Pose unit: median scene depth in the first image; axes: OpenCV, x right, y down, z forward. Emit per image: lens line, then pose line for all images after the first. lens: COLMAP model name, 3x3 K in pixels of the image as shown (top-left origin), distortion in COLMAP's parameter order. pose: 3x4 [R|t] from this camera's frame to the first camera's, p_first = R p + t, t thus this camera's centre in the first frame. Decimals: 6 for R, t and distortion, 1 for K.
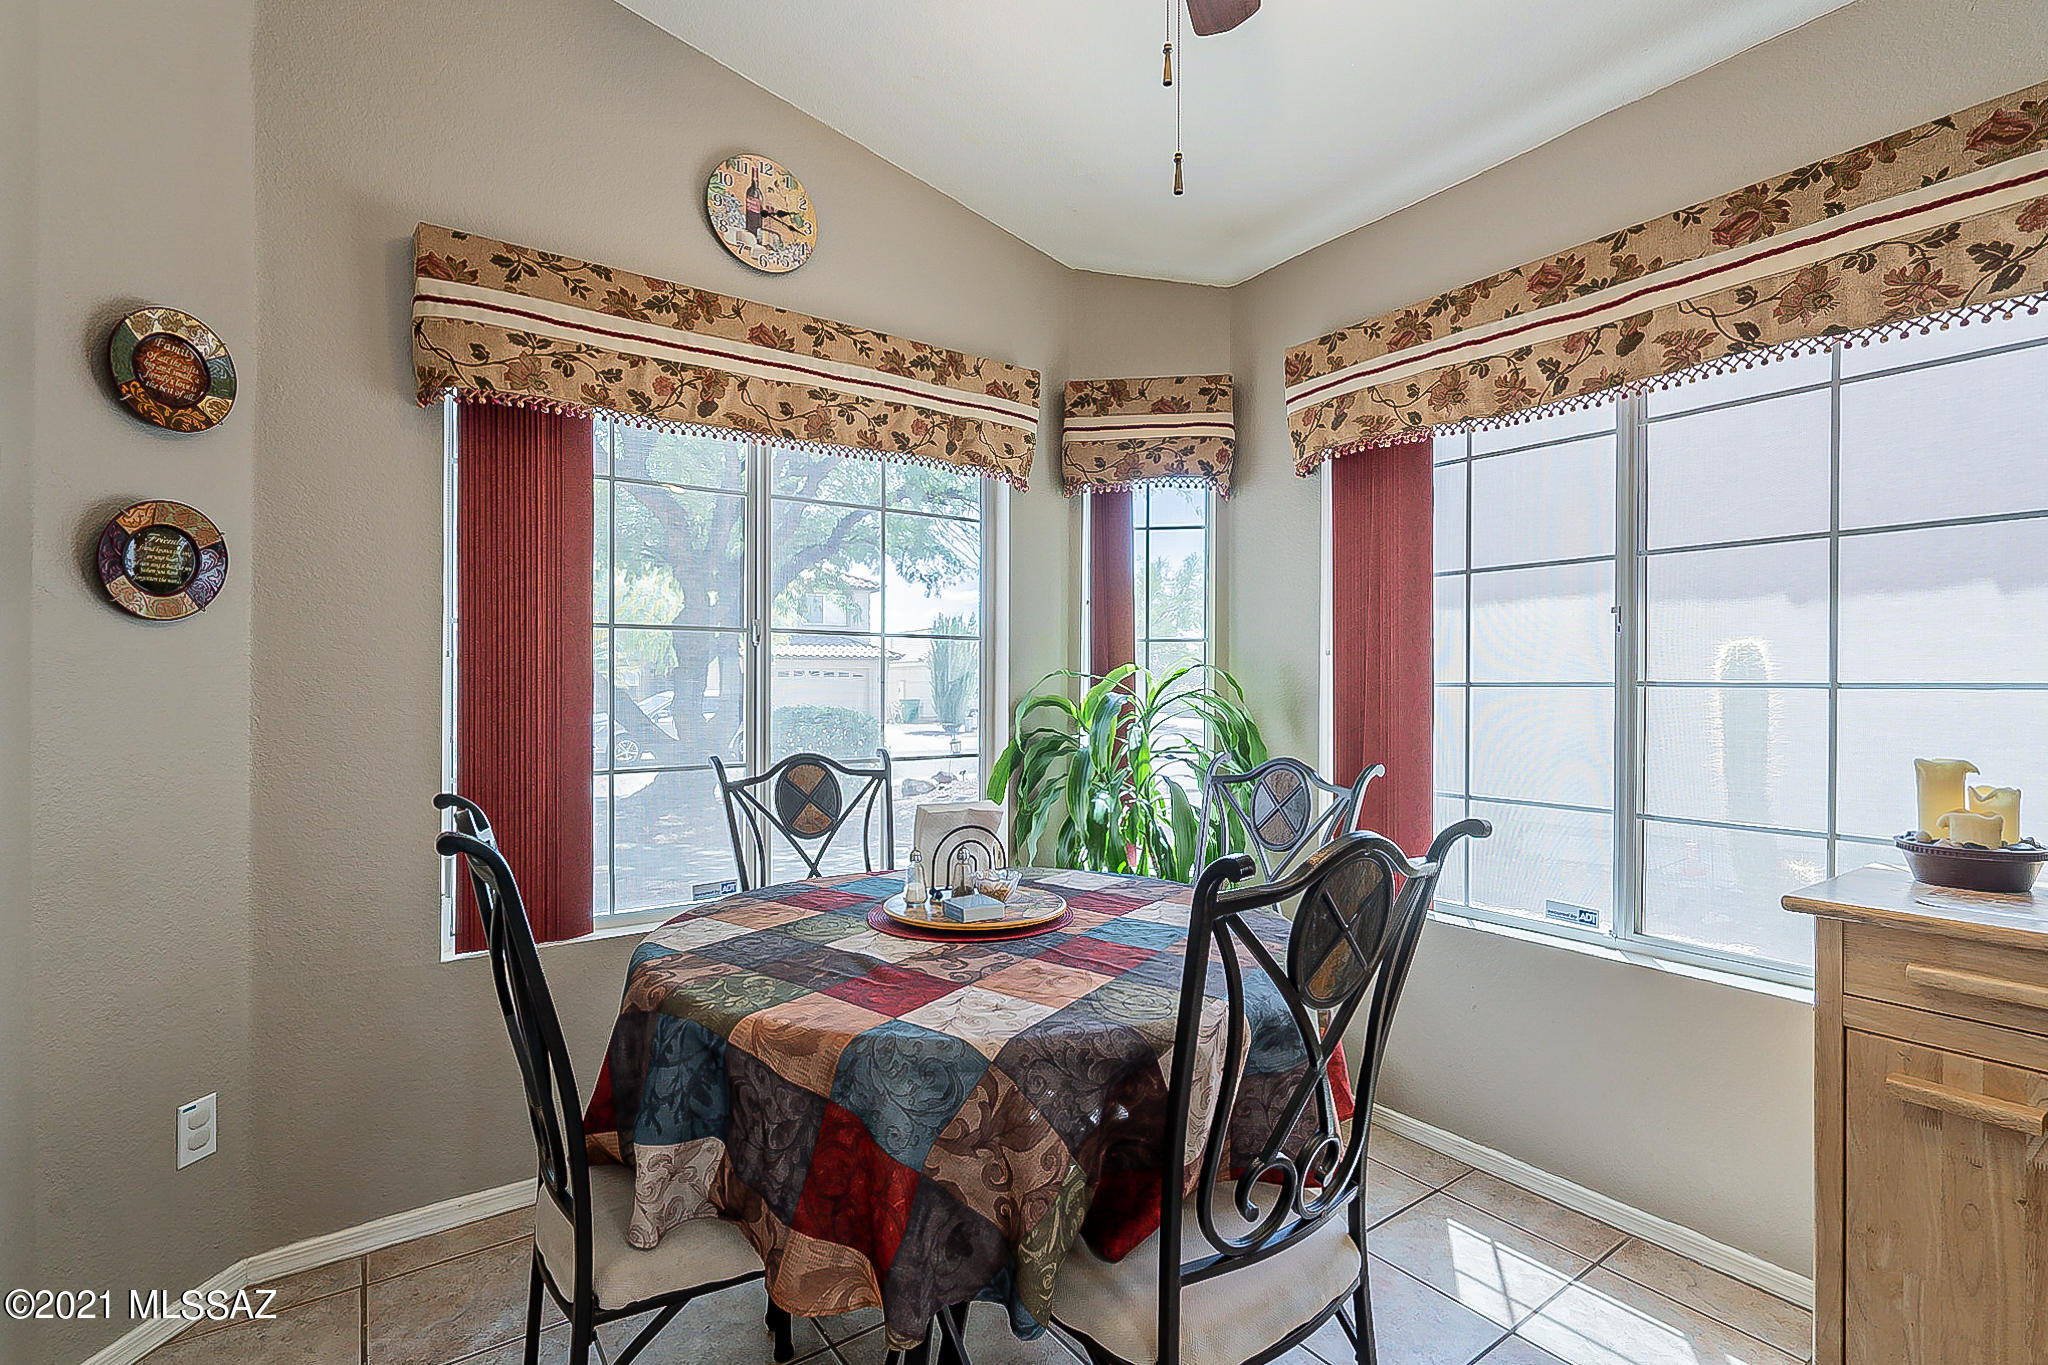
lens RADIAL K [[939.5, 0, 1015.9], [0, 939.5, 685.1], [0, 0, 1]] dist [-0.003991, 0.001952]
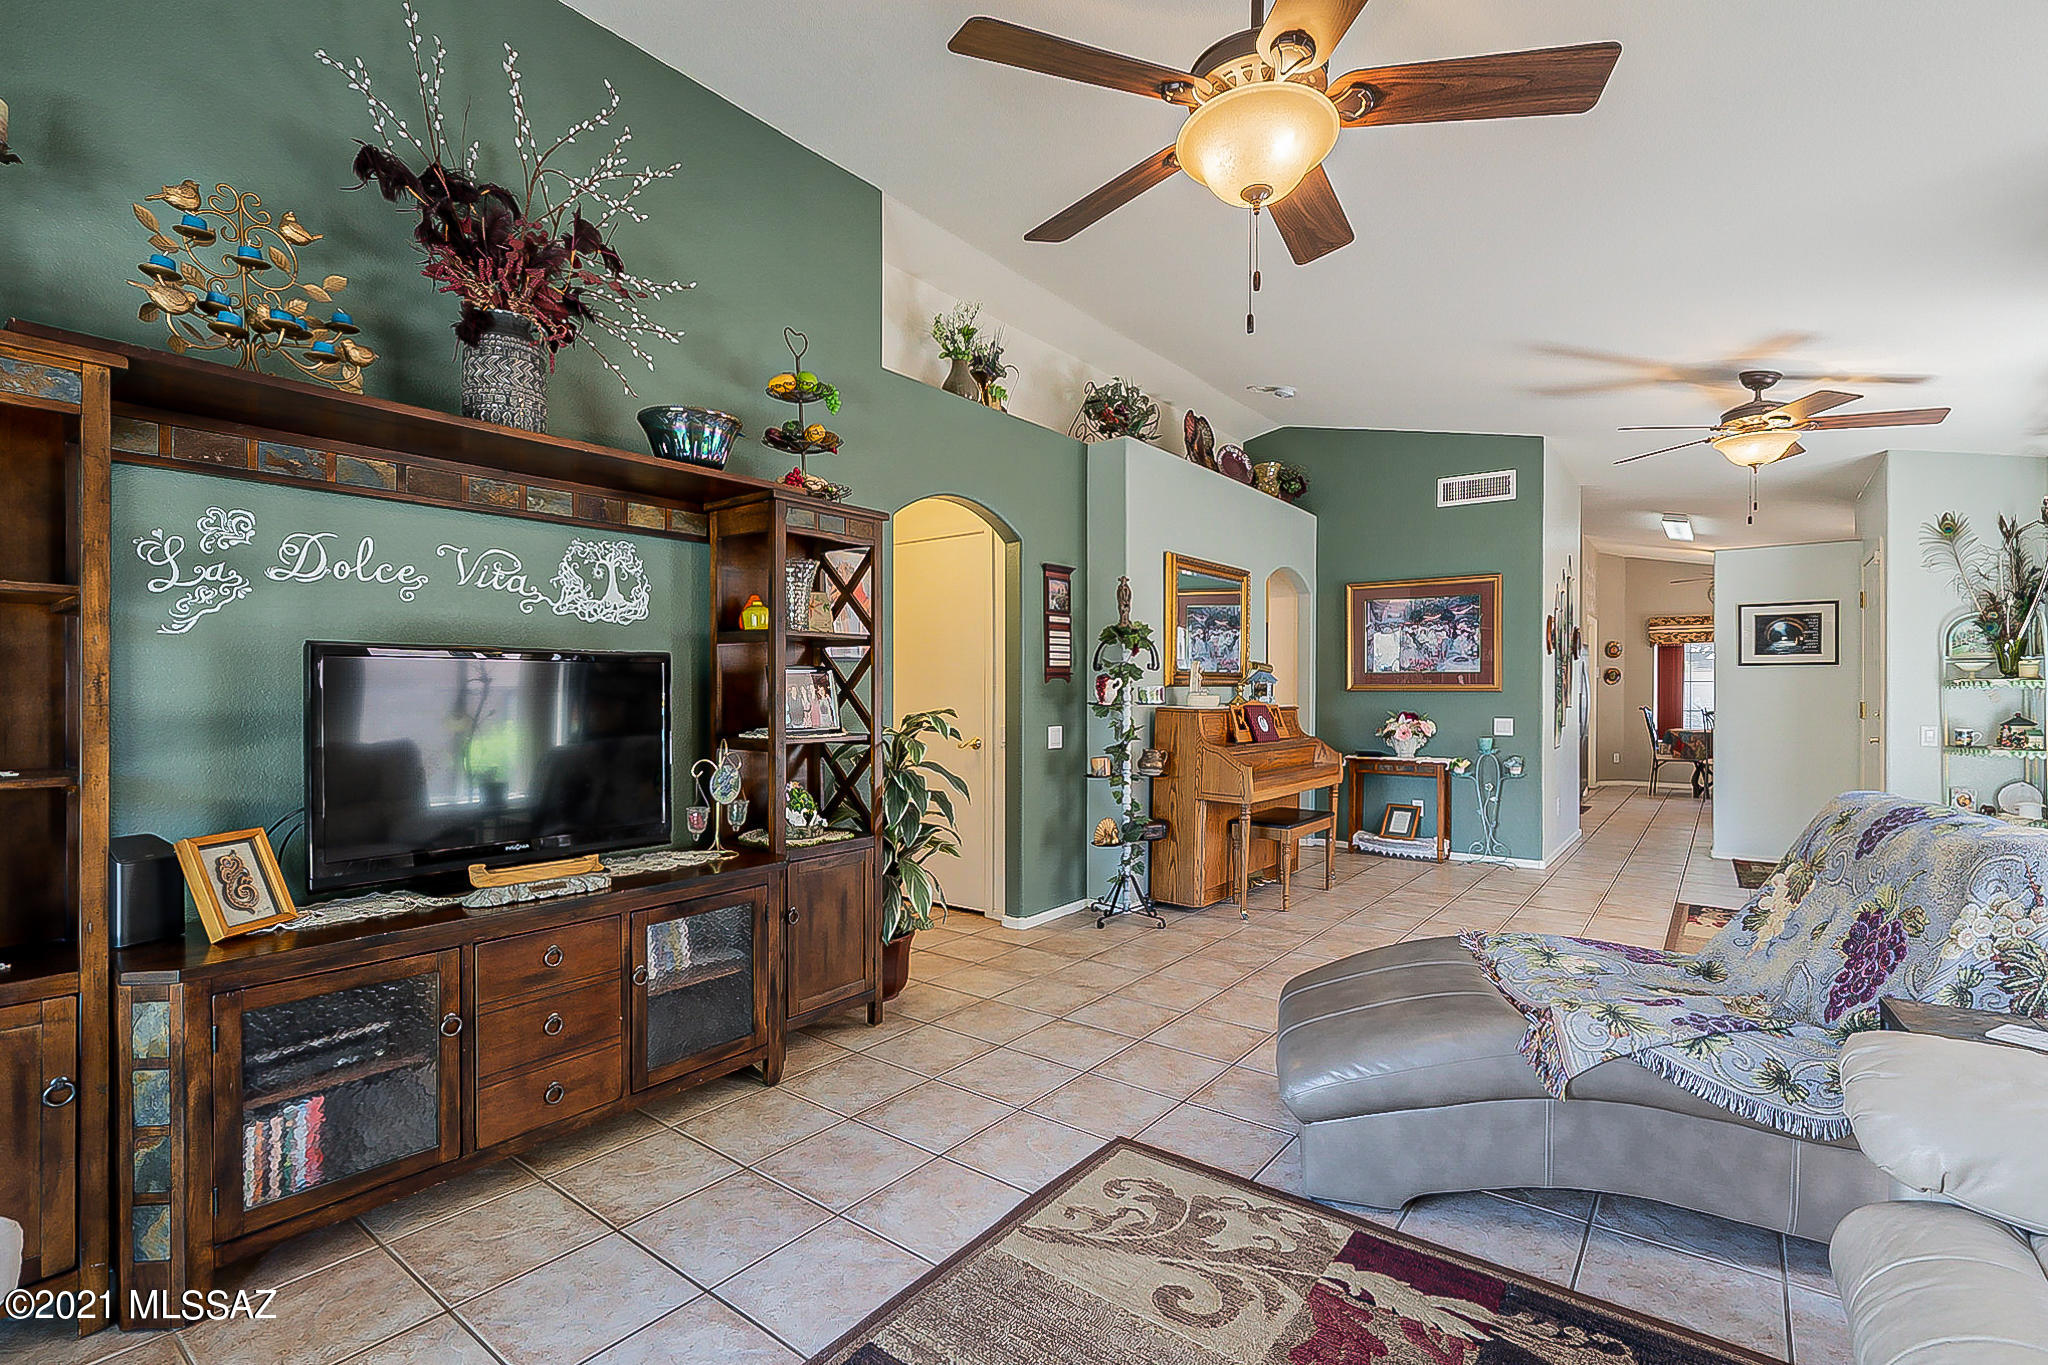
lens RADIAL K [[939.5, 0, 1034.5], [0, 939.5, 697.1], [0, 0, 1]] dist [-0.003991, 0.001952]
pose [[0.310377, 0.002562, -0.950610, 3.635999], [-0.004111, 0.999991, 0.001352, 0.027550], [0.950605, 0.003488, 0.310385, -4.352372]]
